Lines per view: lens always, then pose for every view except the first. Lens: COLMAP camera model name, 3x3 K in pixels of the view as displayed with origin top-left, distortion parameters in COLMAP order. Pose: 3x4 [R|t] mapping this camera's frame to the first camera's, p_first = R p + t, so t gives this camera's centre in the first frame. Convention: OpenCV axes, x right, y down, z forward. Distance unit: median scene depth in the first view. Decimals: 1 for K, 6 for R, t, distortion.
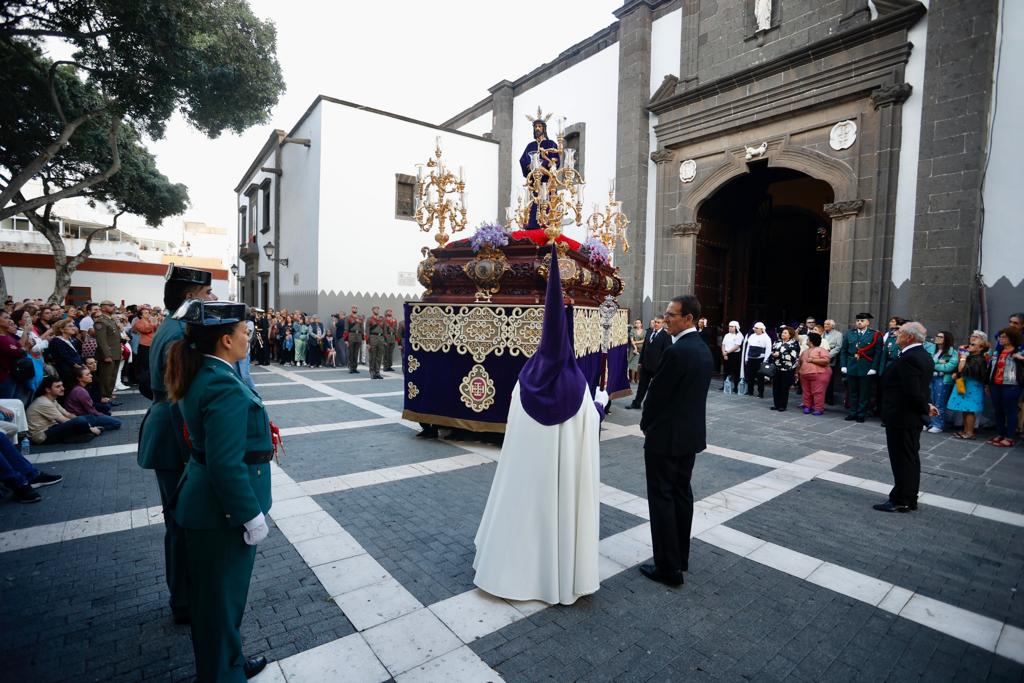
lens RADIAL K [[493.2, 0, 511.0], [0, 493.2, 338.1], [0, 0, 1]] dist [-0.061980, 0.023126]
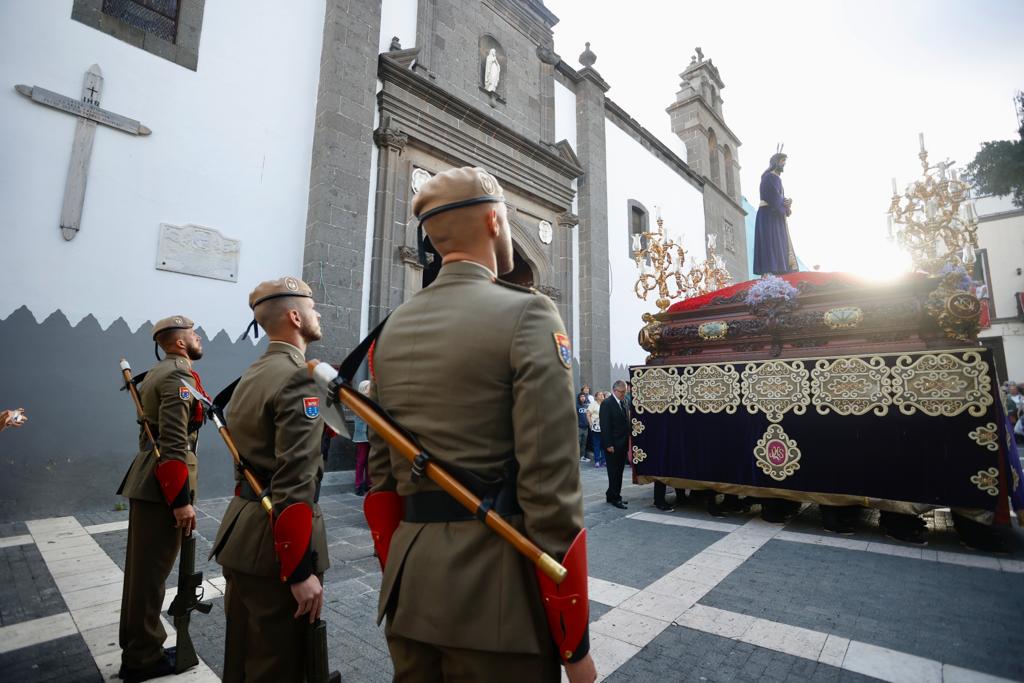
lens RADIAL K [[491.3, 0, 510.7], [0, 491.3, 338.2], [0, 0, 1]] dist [-0.070741, 0.028811]
pose [[-0.148439, 0.117375, 0.981931, -0.433944], [0.037539, 0.992885, -0.113009, -0.025571], [-0.988209, 0.020086, -0.151789, 1.205833]]
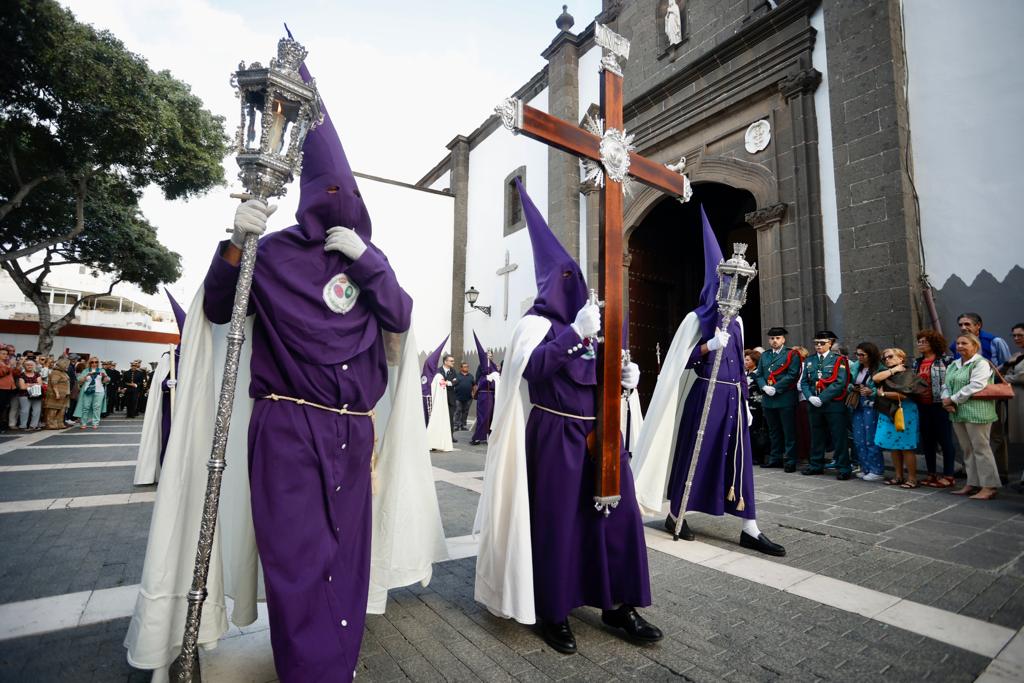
lens RADIAL K [[493.4, 0, 512.1], [0, 493.4, 337.8], [0, 0, 1]] dist [-0.075652, 0.029989]
pose [[0.996943, -0.016881, -0.076289, 0.292563], [0.004616, 0.987402, -0.158163, 0.069368], [0.077998, 0.157327, 0.984462, 0.154159]]
